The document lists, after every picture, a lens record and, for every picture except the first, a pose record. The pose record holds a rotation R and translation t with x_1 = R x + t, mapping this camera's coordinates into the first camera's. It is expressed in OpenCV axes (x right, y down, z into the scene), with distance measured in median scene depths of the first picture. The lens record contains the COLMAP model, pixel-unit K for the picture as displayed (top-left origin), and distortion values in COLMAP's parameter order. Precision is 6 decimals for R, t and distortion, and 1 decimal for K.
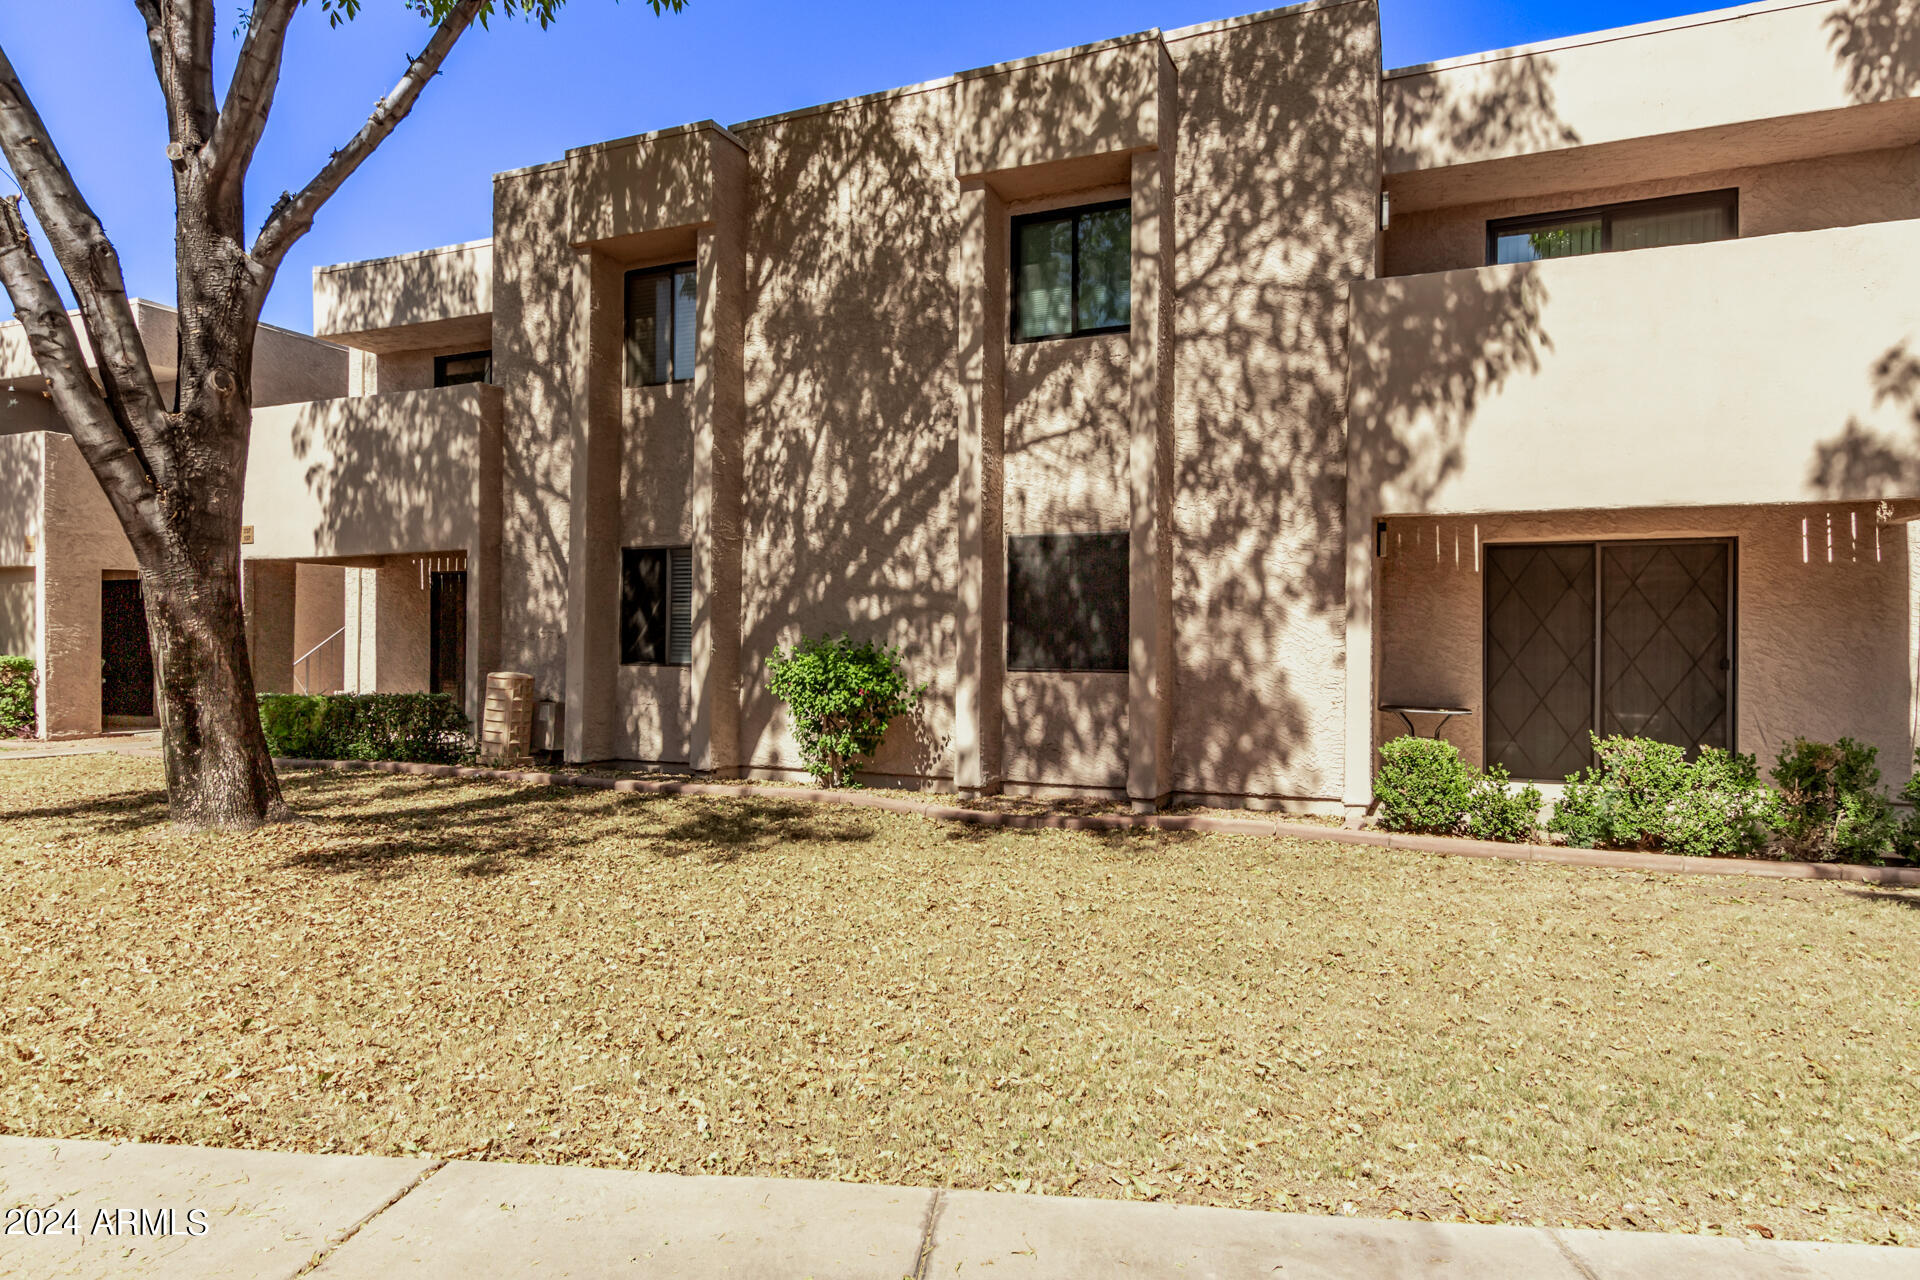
lens RADIAL K [[1151.4, 0, 963.9], [0, 1151.4, 667.6], [0, 0, 1]] dist [0.004515, 0.000987]
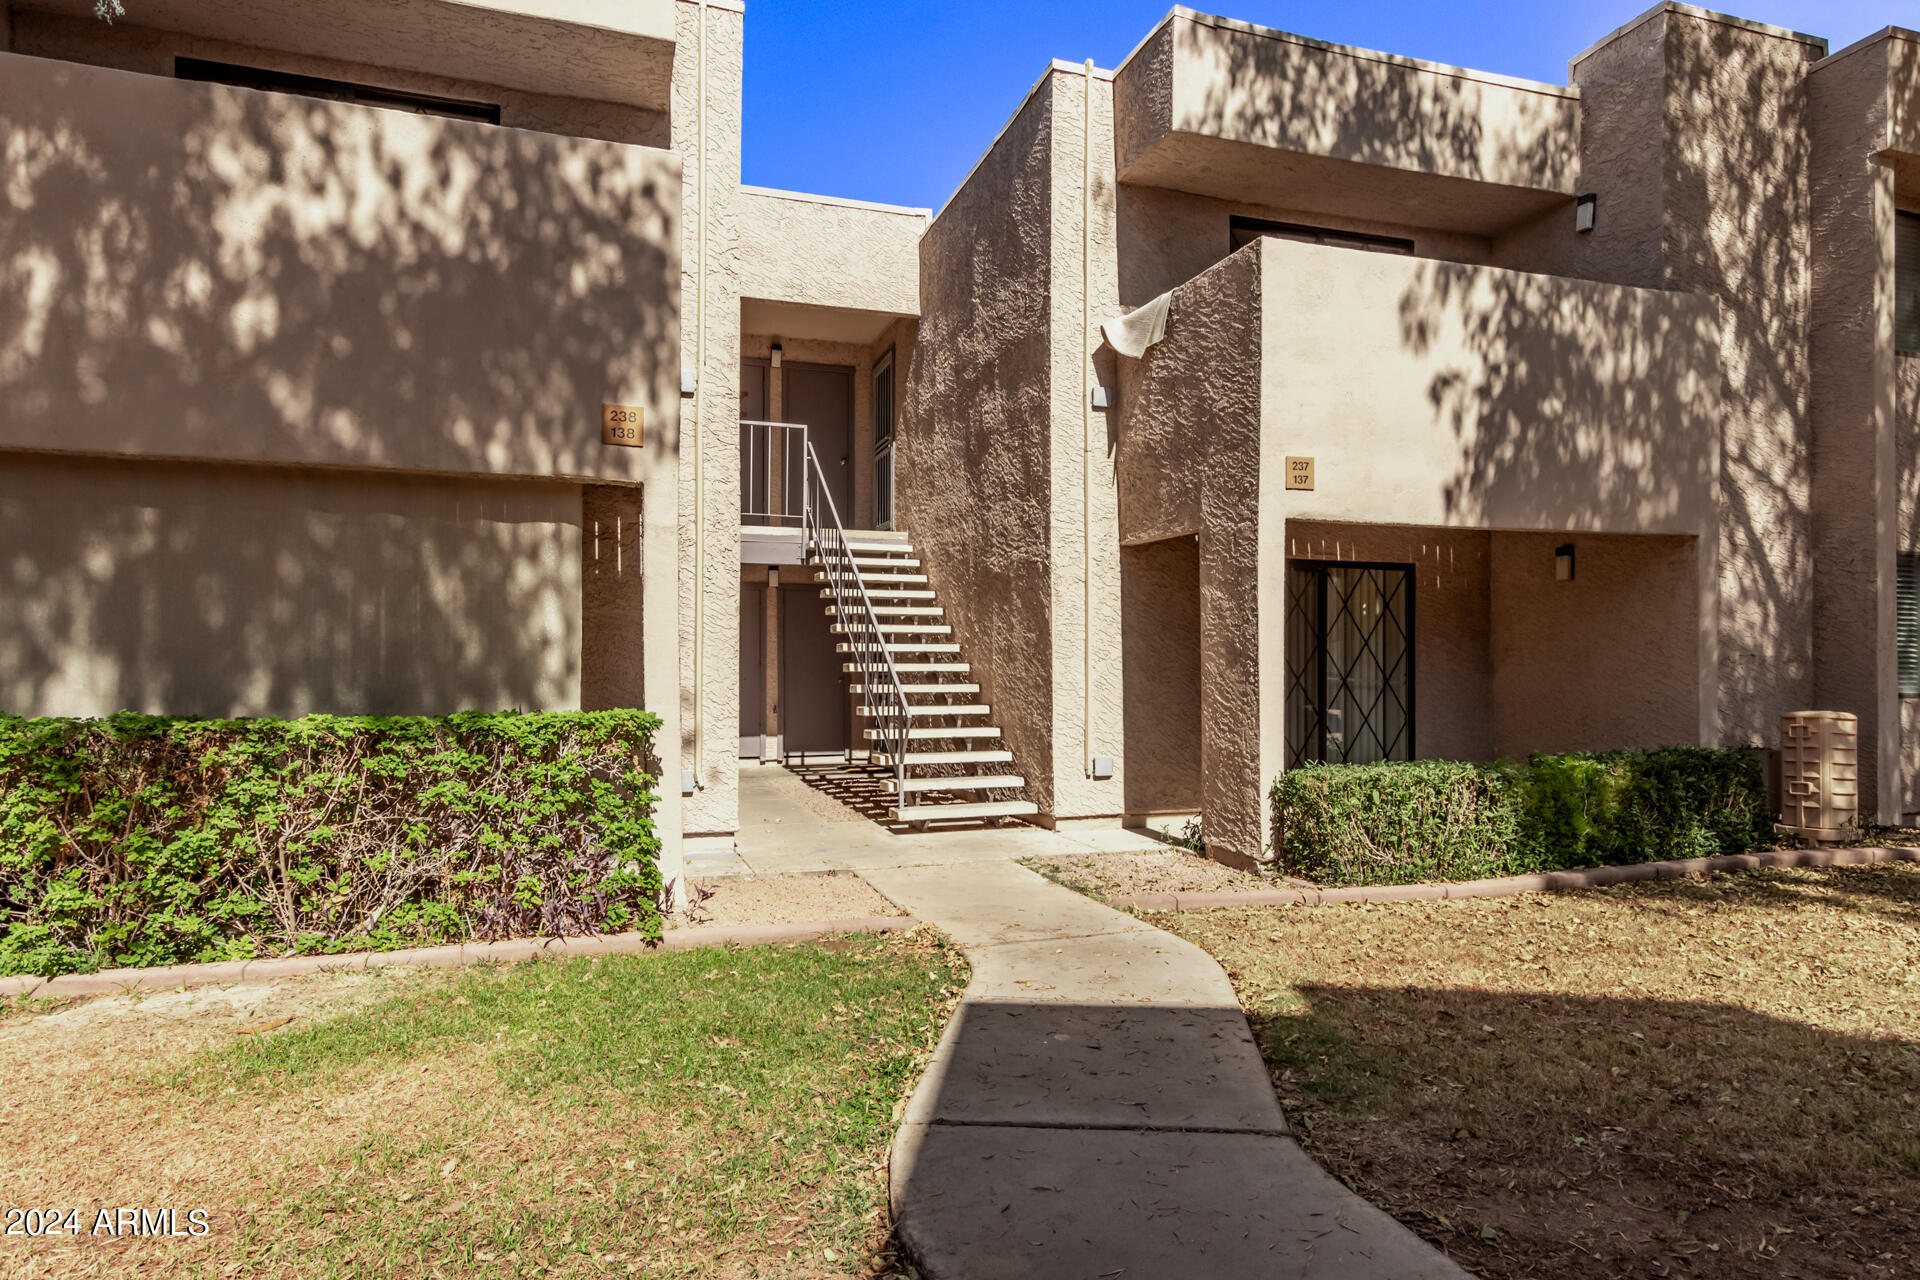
lens RADIAL K [[1151.4, 0, 963.9], [0, 1151.4, 667.6], [0, 0, 1]] dist [0.004515, 0.000987]
pose [[0.742205, -0.005006, 0.670155, -1.138345], [0.008719, 0.999960, -0.002186, -0.025409], [-0.670117, 0.007466, 0.742218, 0.730540]]
